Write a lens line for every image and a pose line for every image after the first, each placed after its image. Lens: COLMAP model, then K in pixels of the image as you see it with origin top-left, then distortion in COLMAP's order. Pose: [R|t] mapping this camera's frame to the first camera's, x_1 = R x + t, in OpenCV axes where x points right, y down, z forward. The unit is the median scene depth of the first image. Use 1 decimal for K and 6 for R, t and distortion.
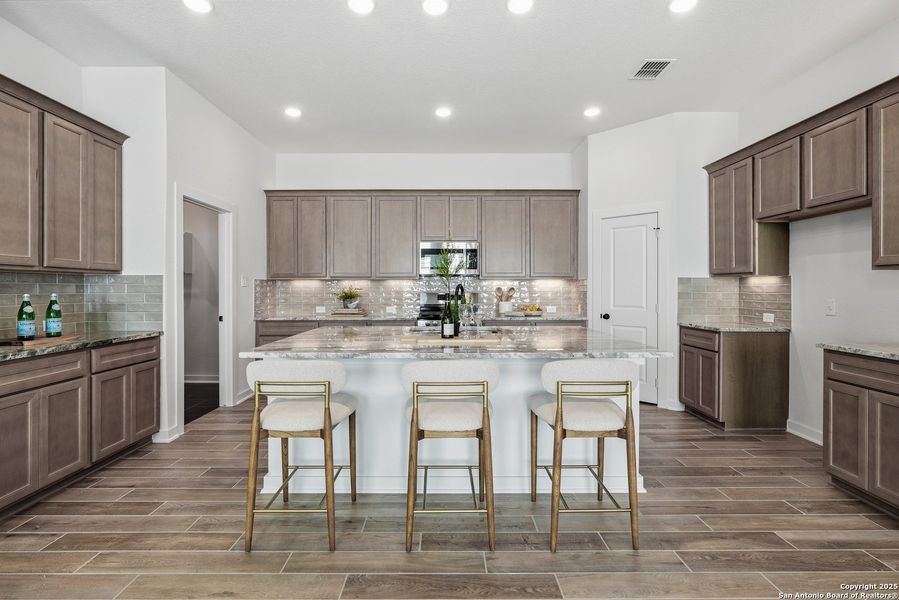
lens RADIAL K [[419.9, 0, 452.4], [0, 419.9, 287.1], [0, 0, 1]] dist [-0.001860, -0.000154]
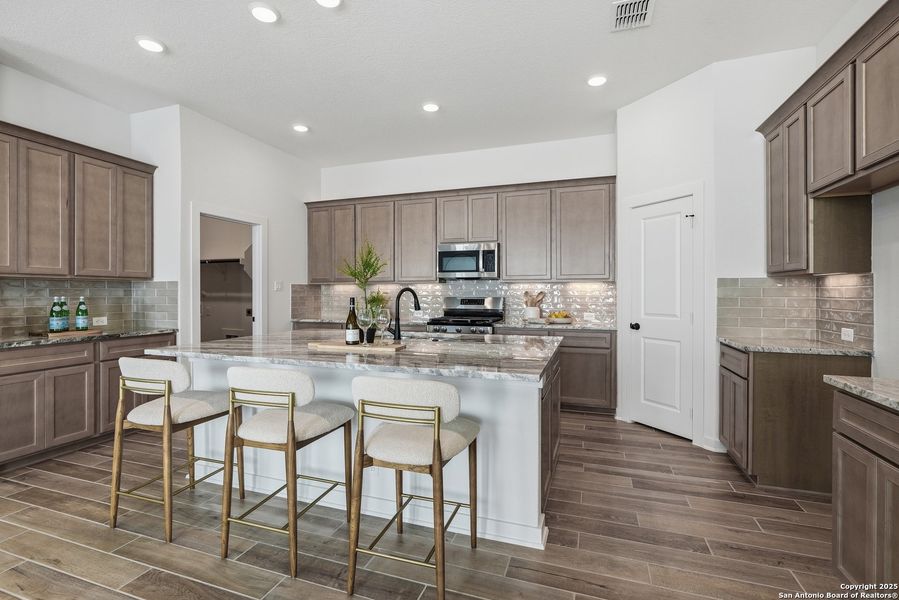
lens RADIAL K [[420.1, 0, 450.3], [0, 420.1, 291.3], [0, 0, 1]] dist [-0.001288, 0.000183]
pose [[0.941244, -0.001275, -0.337726, 0.415341], [0.001196, 0.999999, -0.000445, 0.001192], [0.337726, 0.000015, 0.941245, 0.141923]]
